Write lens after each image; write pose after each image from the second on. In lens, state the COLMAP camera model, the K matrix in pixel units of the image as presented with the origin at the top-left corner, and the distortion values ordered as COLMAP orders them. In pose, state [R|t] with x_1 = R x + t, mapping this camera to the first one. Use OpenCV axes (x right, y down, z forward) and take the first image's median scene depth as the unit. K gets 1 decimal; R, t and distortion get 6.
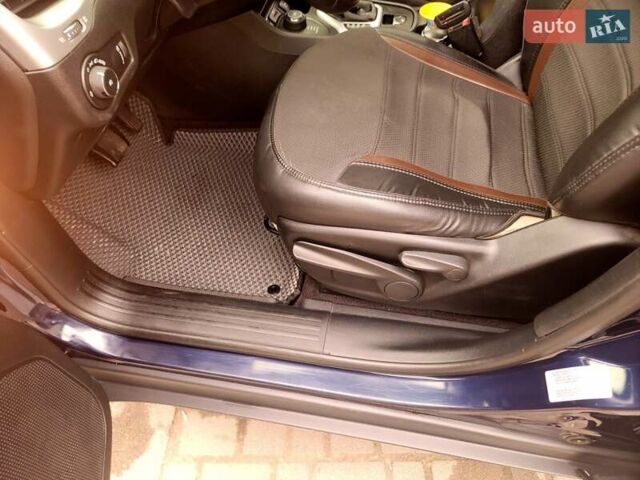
lens RADIAL K [[430.1, 0, 320.0], [0, 430.1, 240.0], [0, 0, 1]] dist [-0.000978, -0.003529]
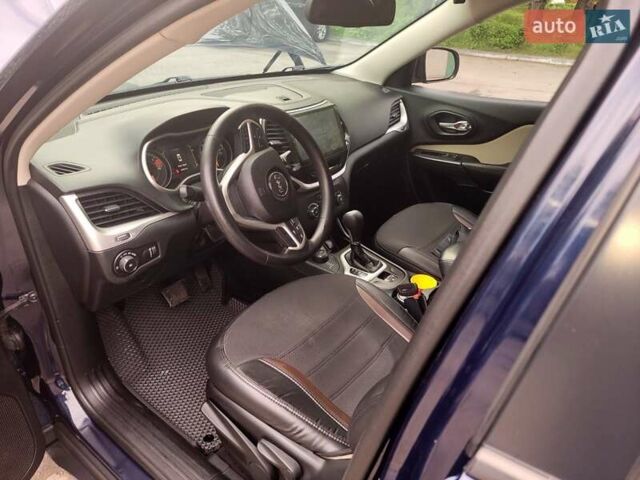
lens RADIAL K [[430.1, 0, 320.0], [0, 430.1, 240.0], [0, 0, 1]] dist [-0.000978, -0.003529]
pose [[0.890133, 0.272139, -0.365519, 0.569229], [-0.400773, 0.849274, -0.343678, -0.090968], [0.216897, 0.452409, 0.865033, -0.310653]]
